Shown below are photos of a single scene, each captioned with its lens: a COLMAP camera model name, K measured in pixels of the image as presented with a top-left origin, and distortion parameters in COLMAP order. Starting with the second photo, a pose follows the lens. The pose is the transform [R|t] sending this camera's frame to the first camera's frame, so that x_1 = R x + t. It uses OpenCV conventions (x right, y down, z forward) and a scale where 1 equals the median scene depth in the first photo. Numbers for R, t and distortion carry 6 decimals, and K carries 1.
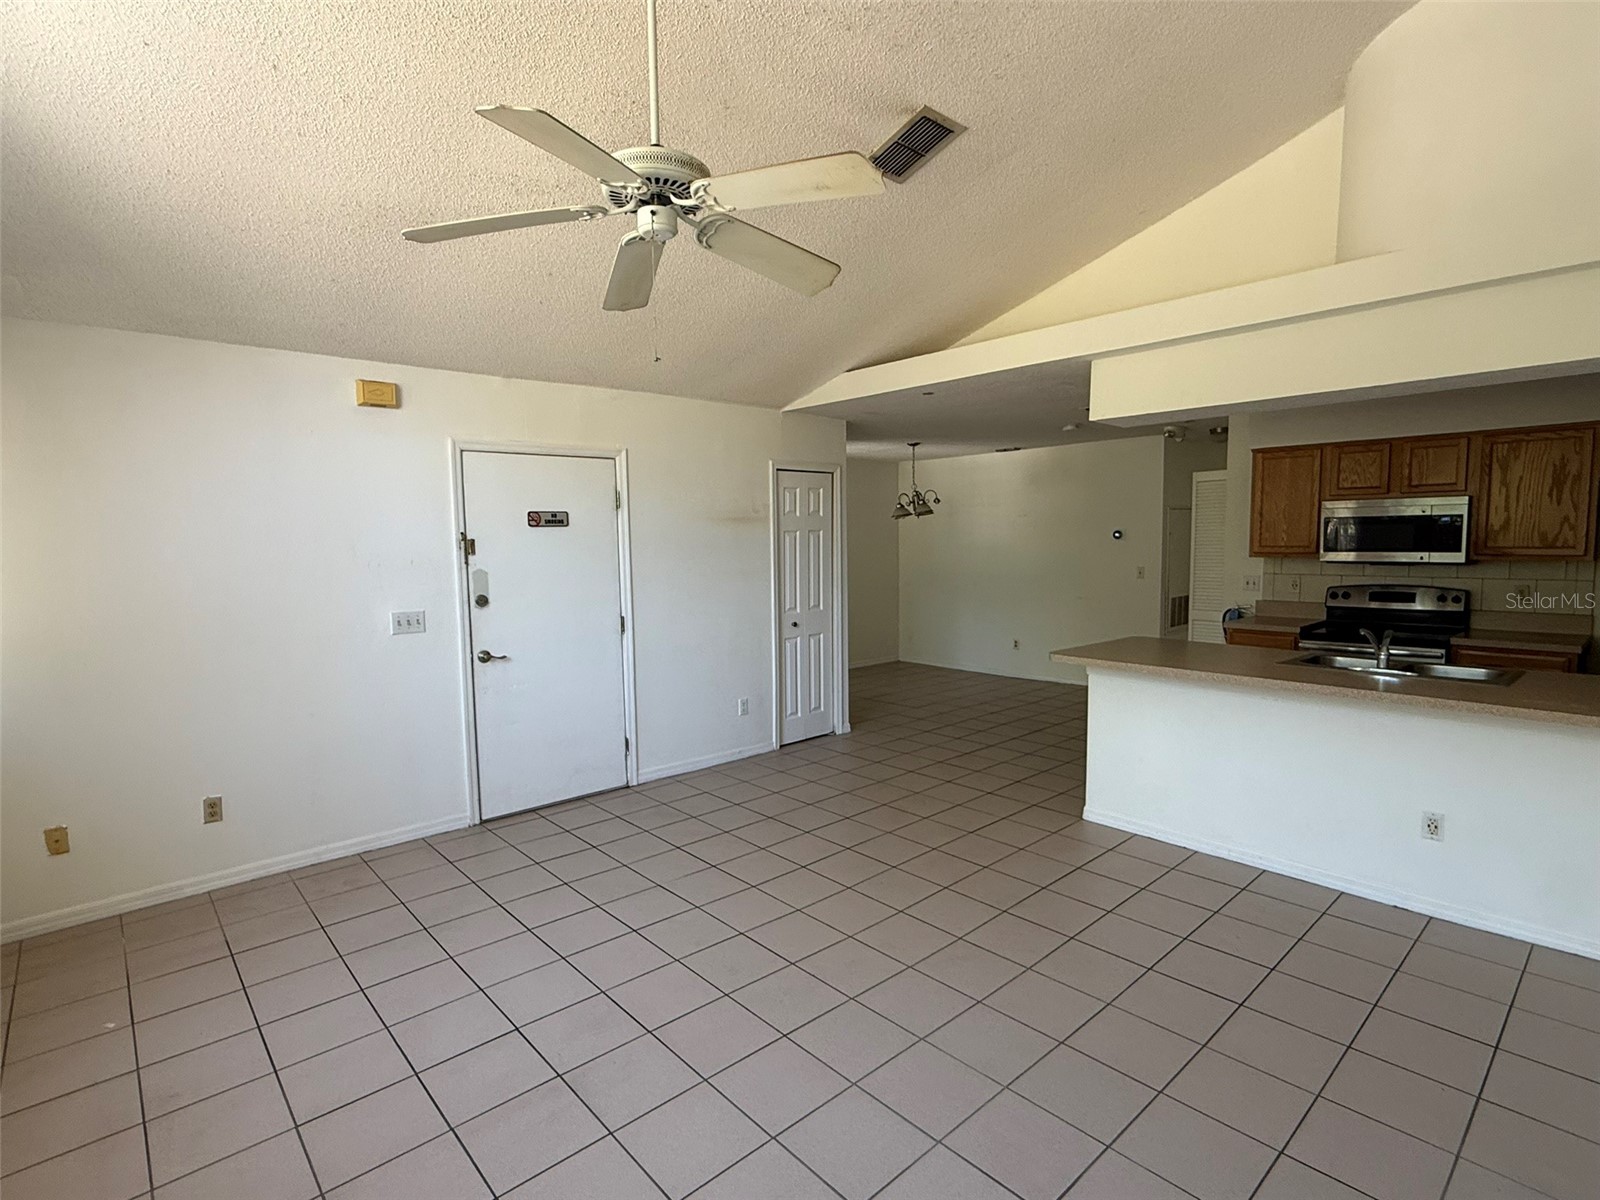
lens RADIAL K [[803.7, 0, 800.7], [0, 803.7, 605.1], [0, 0, 1]] dist [0.002935, 0.000209]
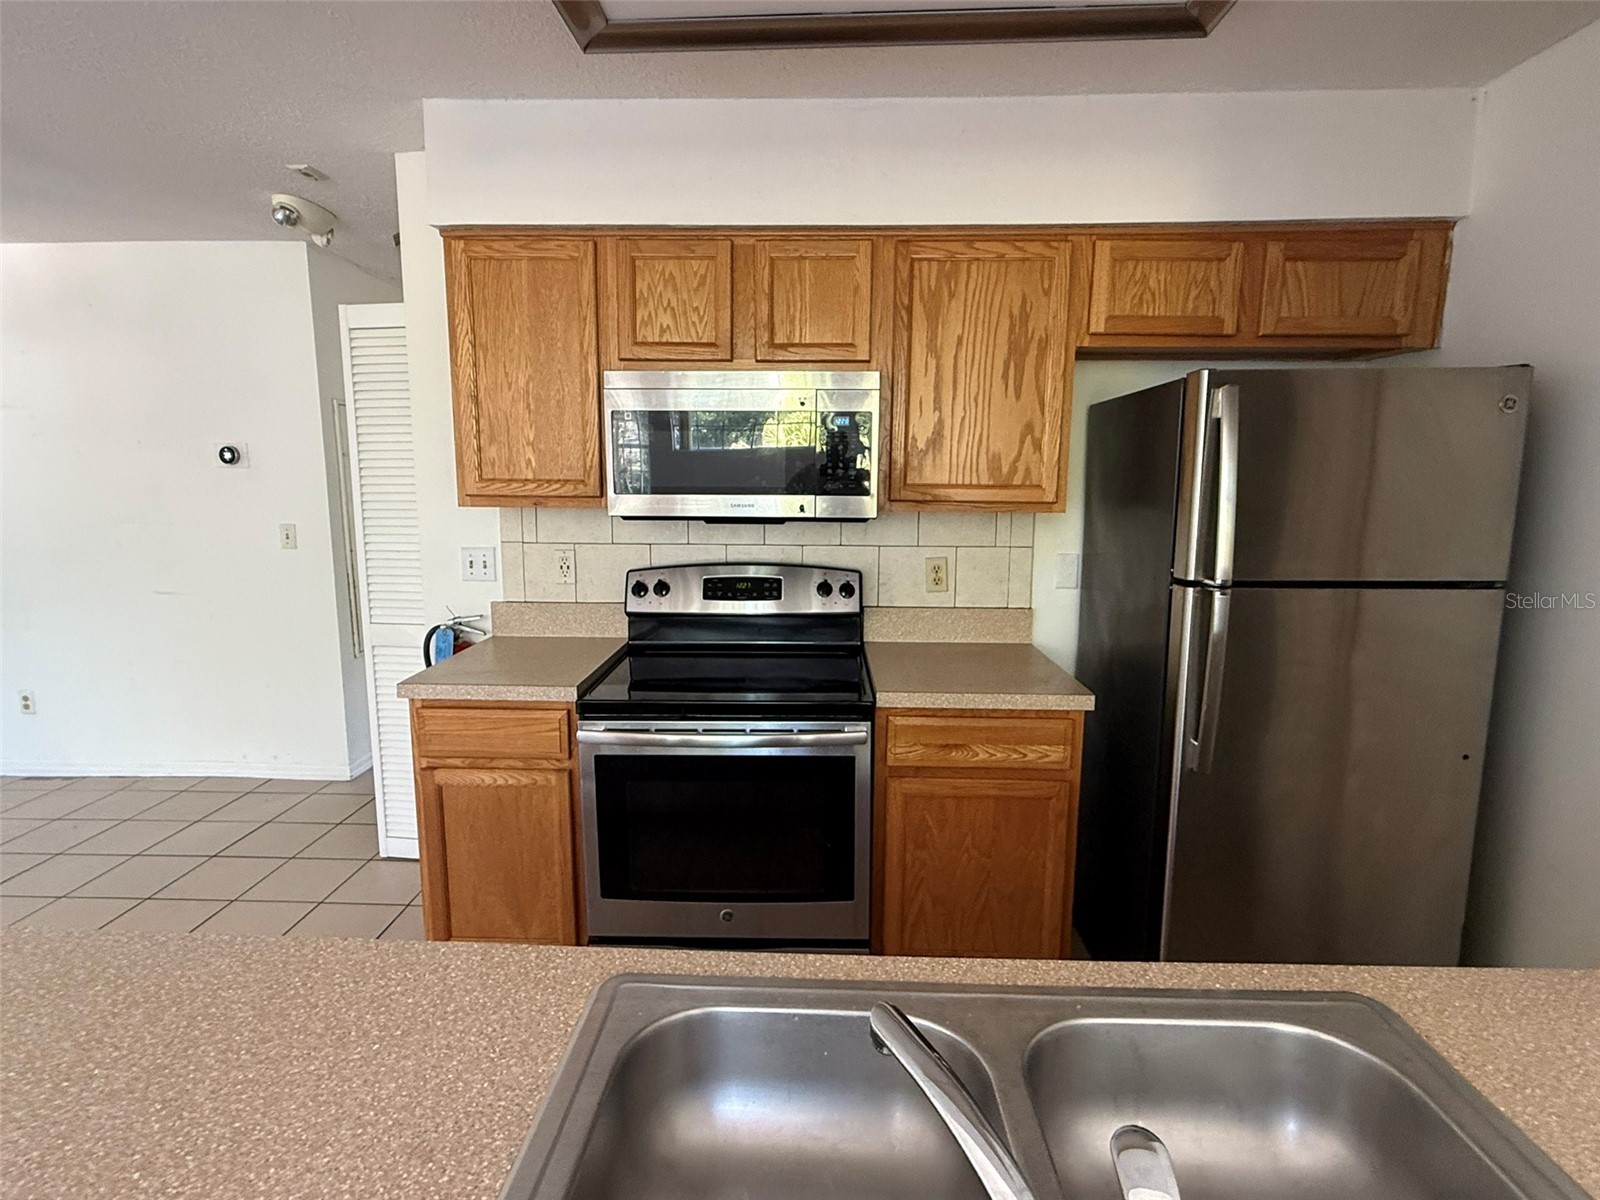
lens RADIAL K [[807.2, 0, 789.9], [0, 807.2, 599.9], [0, 0, 1]] dist [-0.001126, -0.000039]
pose [[0.701158, -0.092398, 0.706993, 0.426509], [0.044570, 0.995308, 0.085877, -0.044788], [-0.711611, -0.028703, 0.701987, 0.661783]]
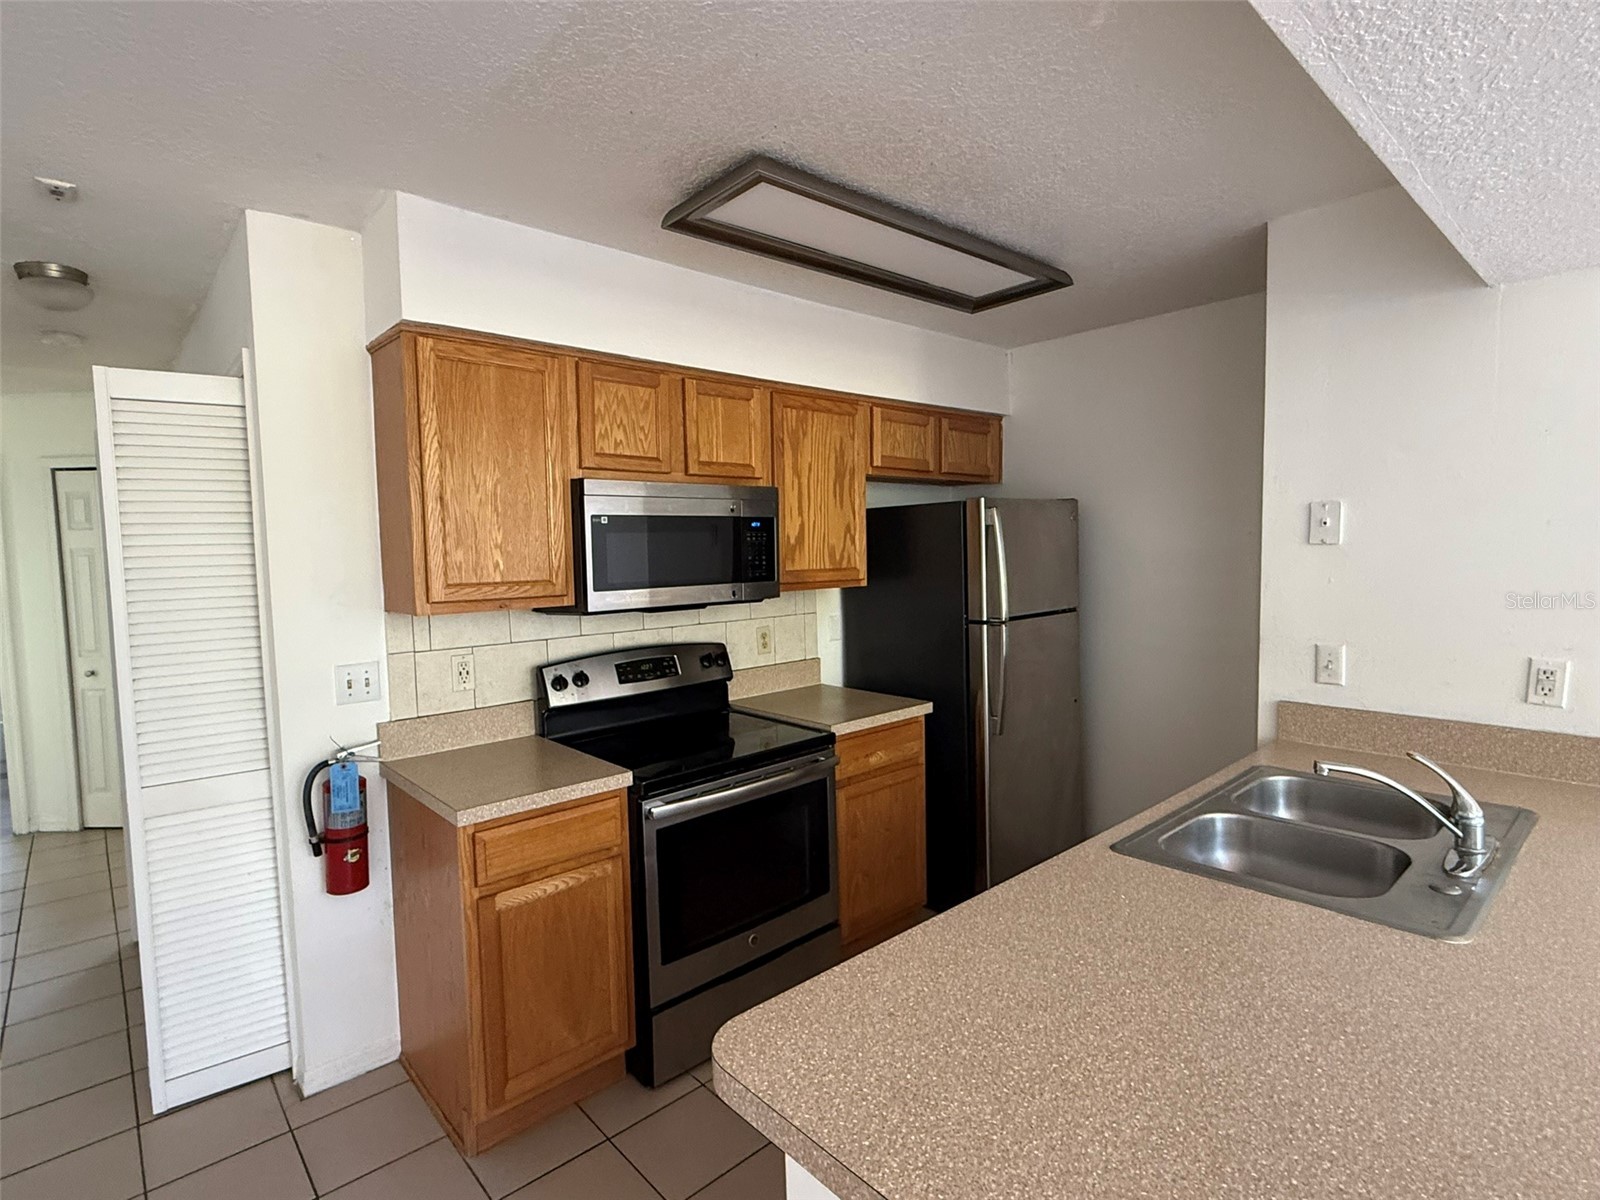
lens RADIAL K [[803.7, 0, 800.7], [0, 803.7, 605.1], [0, 0, 1]] dist [0.002935, 0.000209]
pose [[0.004643, -0.058433, 0.998281, 0.209045], [0.106191, 0.992675, 0.057611, -0.075035], [-0.994335, 0.105741, 0.010814, 0.915970]]
